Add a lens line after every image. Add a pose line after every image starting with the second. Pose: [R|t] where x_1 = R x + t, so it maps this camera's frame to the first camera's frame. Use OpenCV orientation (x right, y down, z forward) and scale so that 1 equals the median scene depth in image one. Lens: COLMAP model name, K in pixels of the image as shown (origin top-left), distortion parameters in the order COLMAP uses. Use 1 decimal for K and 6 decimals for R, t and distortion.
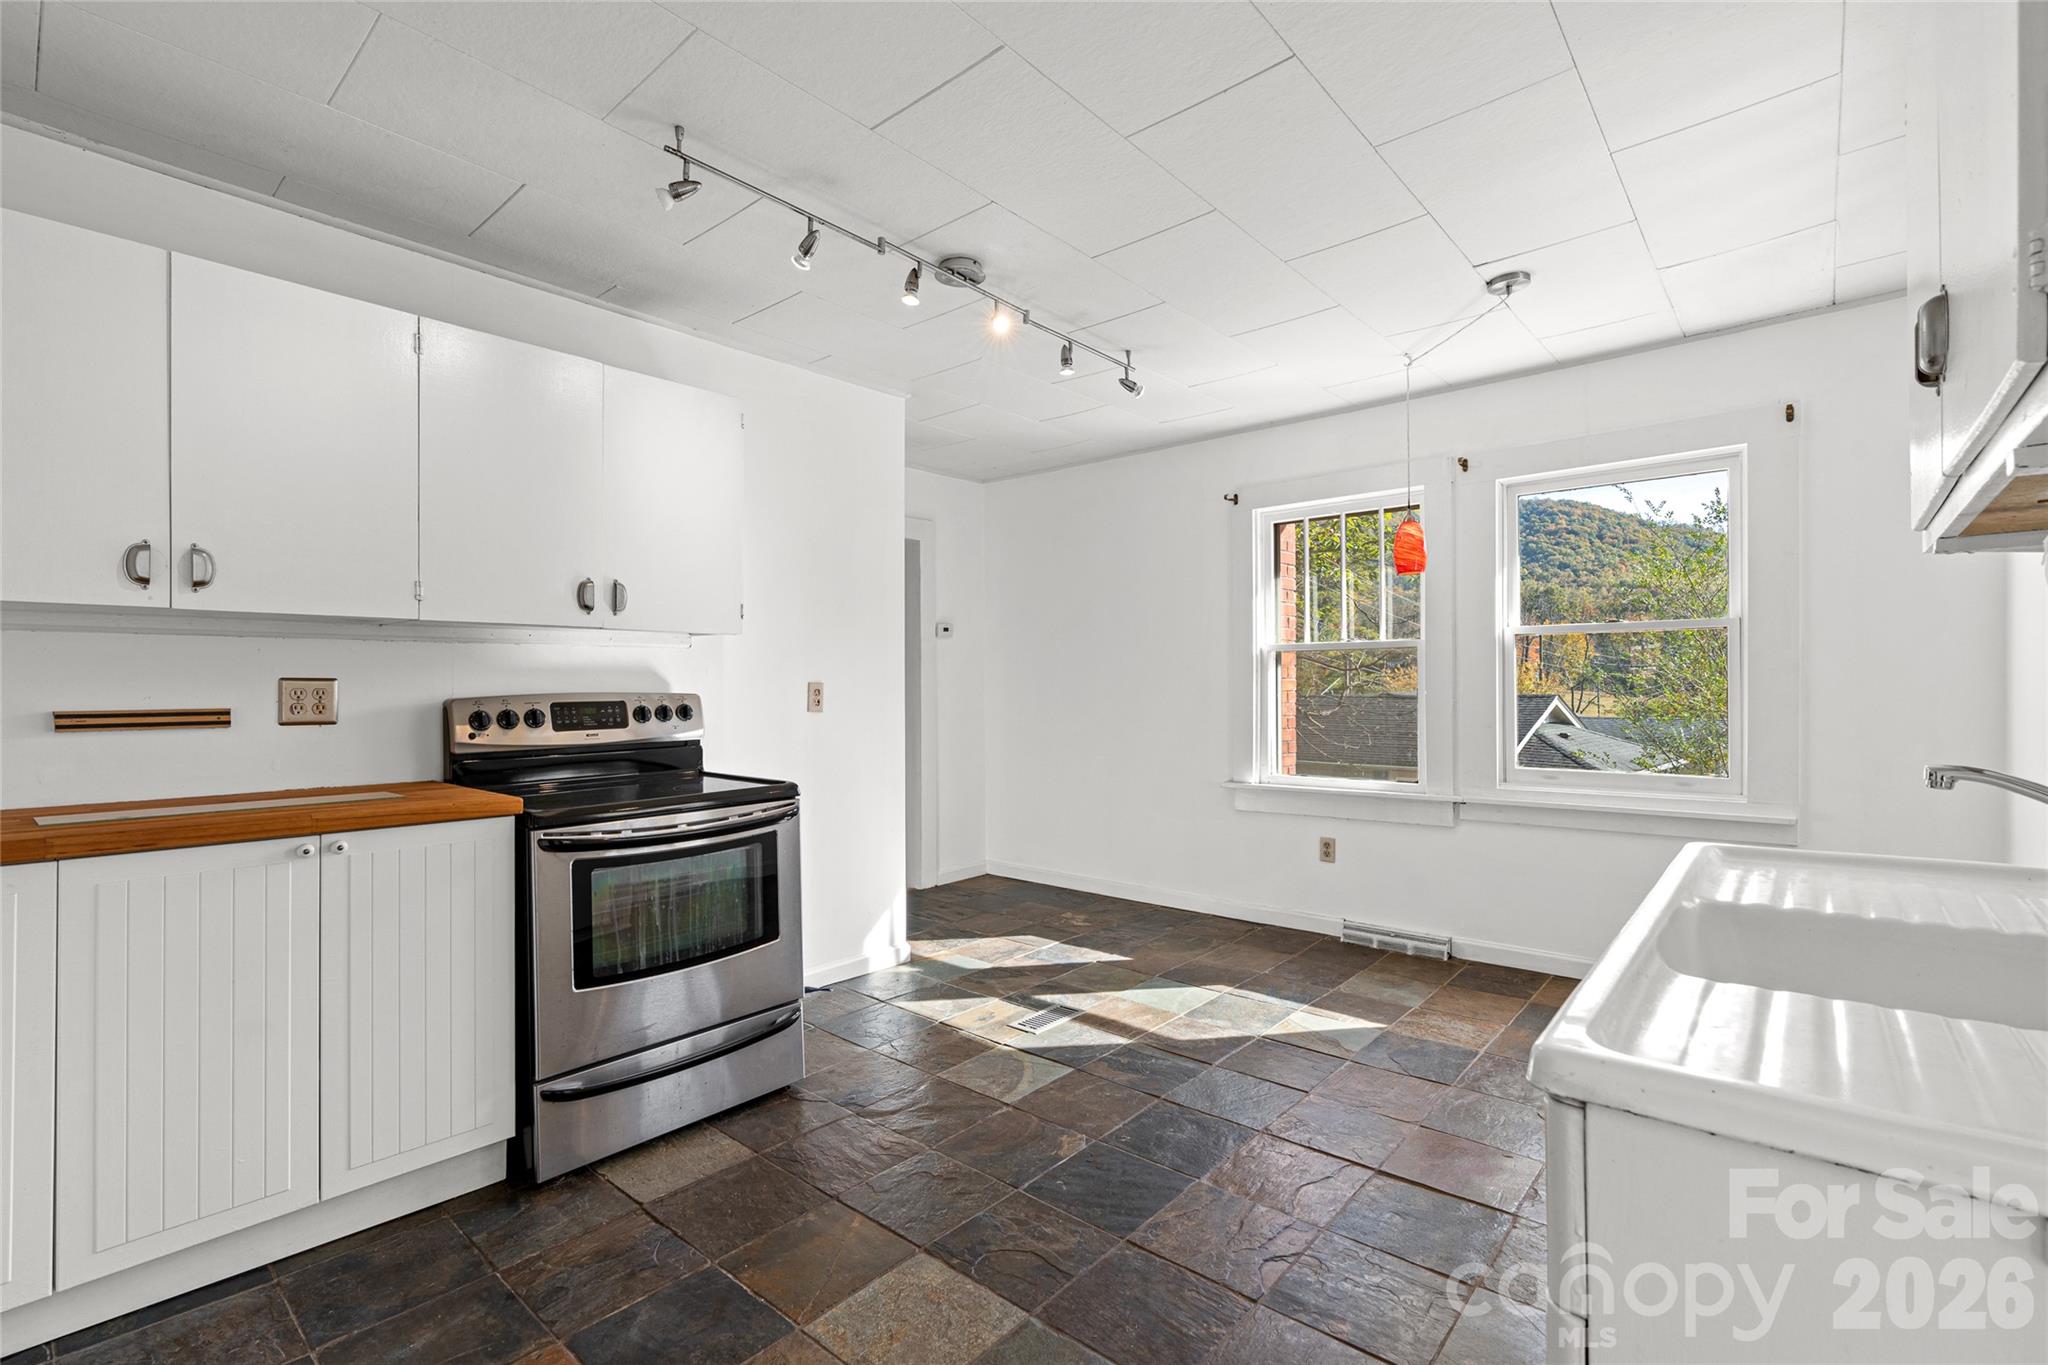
lens RADIAL K [[906.8, 0, 1031.0], [0, 906.8, 683.5], [0, 0, 1]] dist [-0.007731, 0.000540]
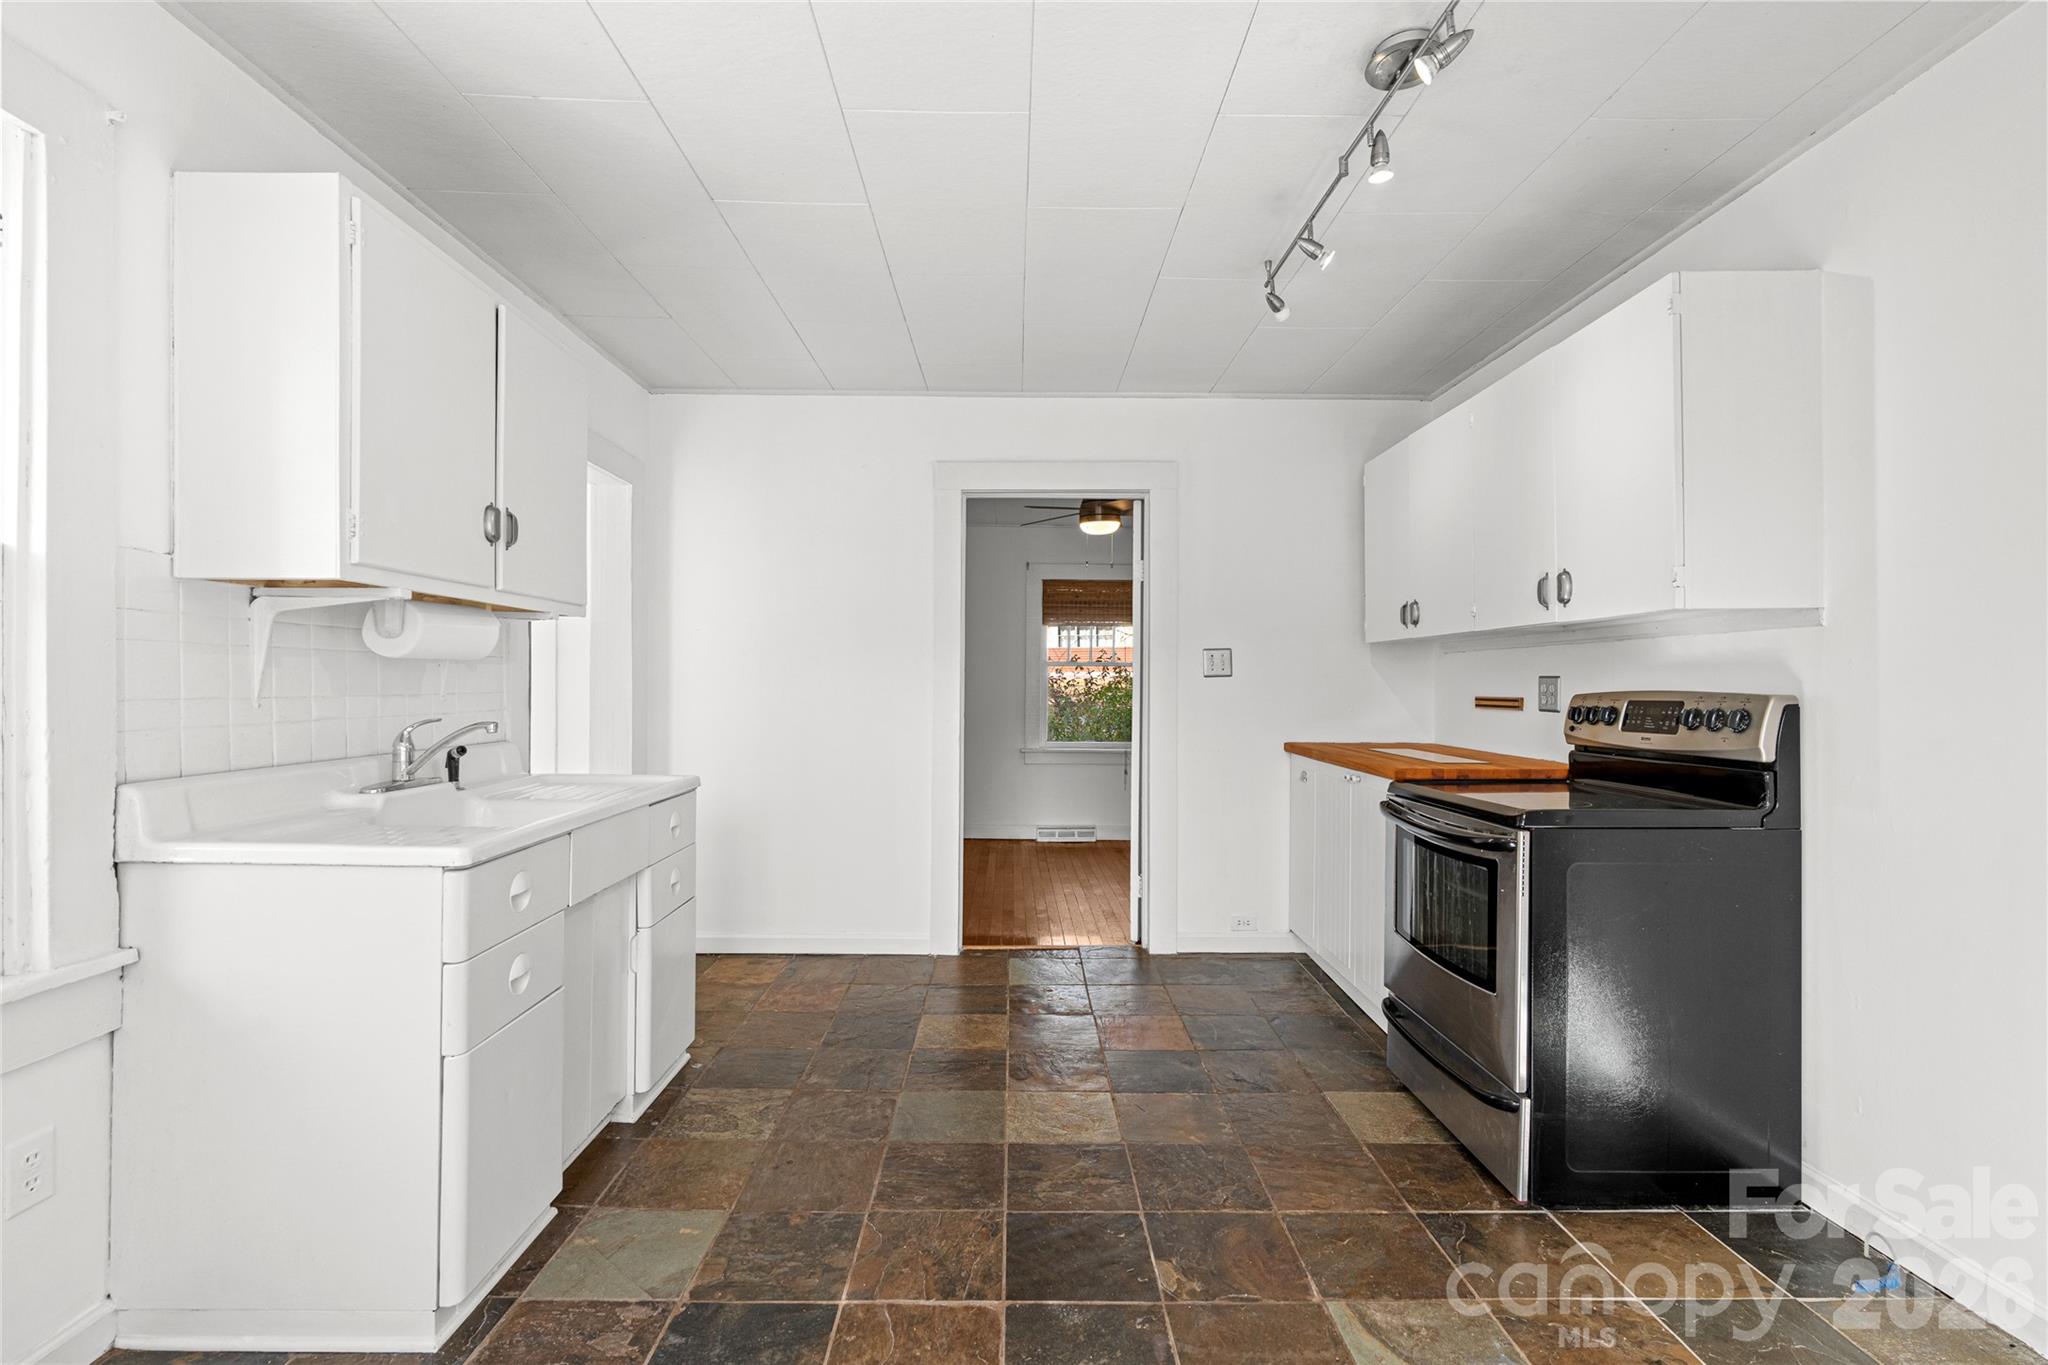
lens RADIAL K [[906.8, 0, 1018.3], [0, 906.8, 680.8], [0, 0, 1]] dist [-0.007731, 0.000540]
pose [[-0.743941, 0.005602, -0.668222, 0.436438], [0.006750, 0.999977, 0.000868, -0.003614], [0.668212, -0.003864, -0.743961, 0.987017]]
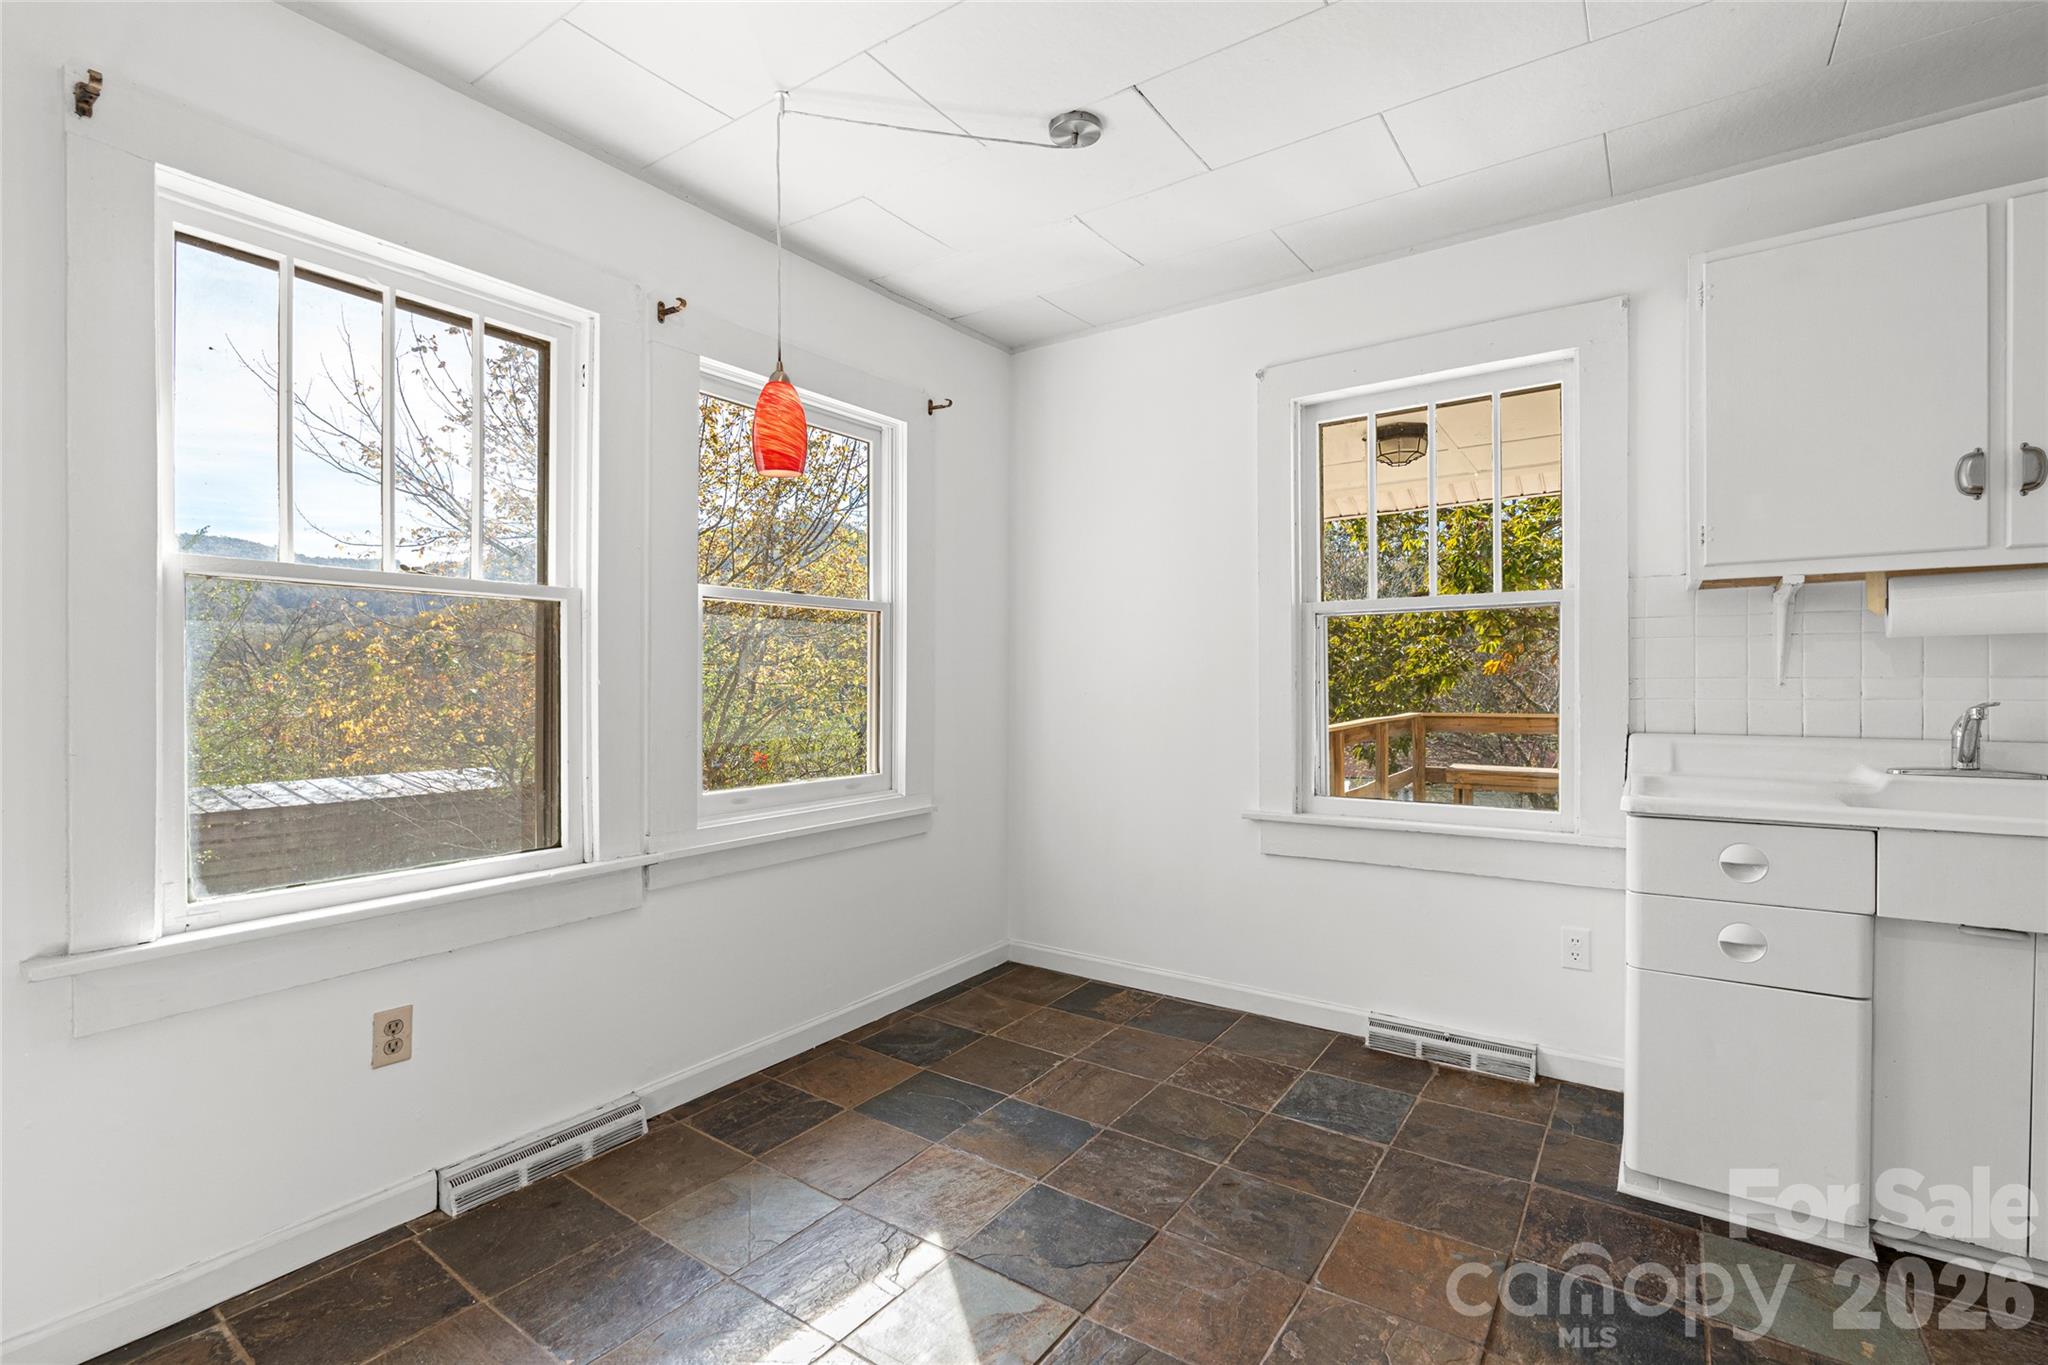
lens RADIAL K [[906.8, 0, 1028.8], [0, 906.8, 681.1], [0, 0, 1]] dist [-0.007731, 0.000540]
pose [[-0.101872, 0.008944, 0.994757, -0.179486], [-0.001712, 0.999957, -0.009166, 0.013883], [-0.994796, -0.002637, -0.101852, 0.884232]]
